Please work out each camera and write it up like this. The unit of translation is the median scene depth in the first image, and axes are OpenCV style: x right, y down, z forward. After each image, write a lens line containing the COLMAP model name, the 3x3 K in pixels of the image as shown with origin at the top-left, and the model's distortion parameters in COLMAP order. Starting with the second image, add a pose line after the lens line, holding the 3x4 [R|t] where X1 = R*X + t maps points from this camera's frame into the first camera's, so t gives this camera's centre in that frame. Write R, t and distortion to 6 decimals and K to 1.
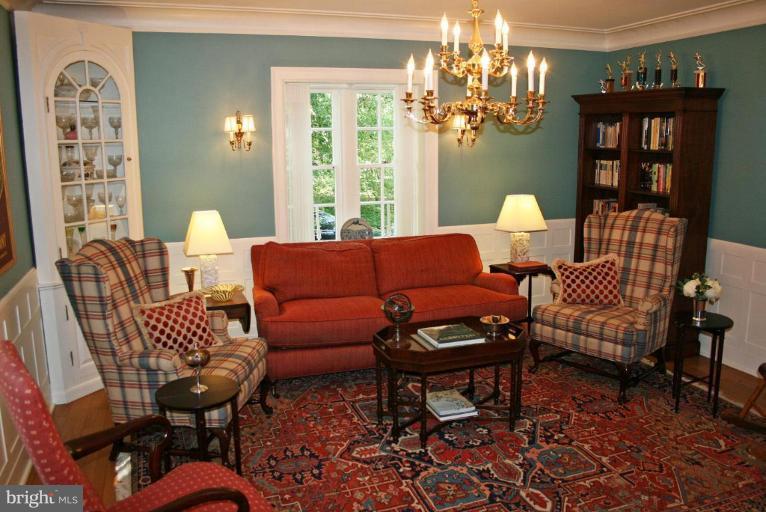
lens RADIAL K [[647.4, 0, 383.0], [0, 647.4, 256.0], [0, 0, 1]] dist [-0.149094, 0.144427]
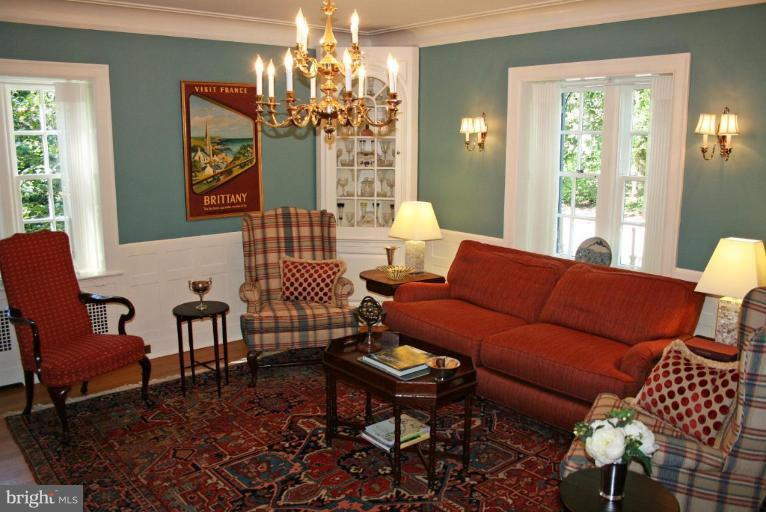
lens RADIAL K [[647.4, 0, 383.0], [0, 647.4, 256.0], [0, 0, 1]] dist [-0.149094, 0.144427]
pose [[0.338516, 0.181685, -0.923254, 0.922007], [-0.172117, 0.976584, 0.129072, -0.133661], [0.925085, 0.115215, 0.361861, 0.637444]]
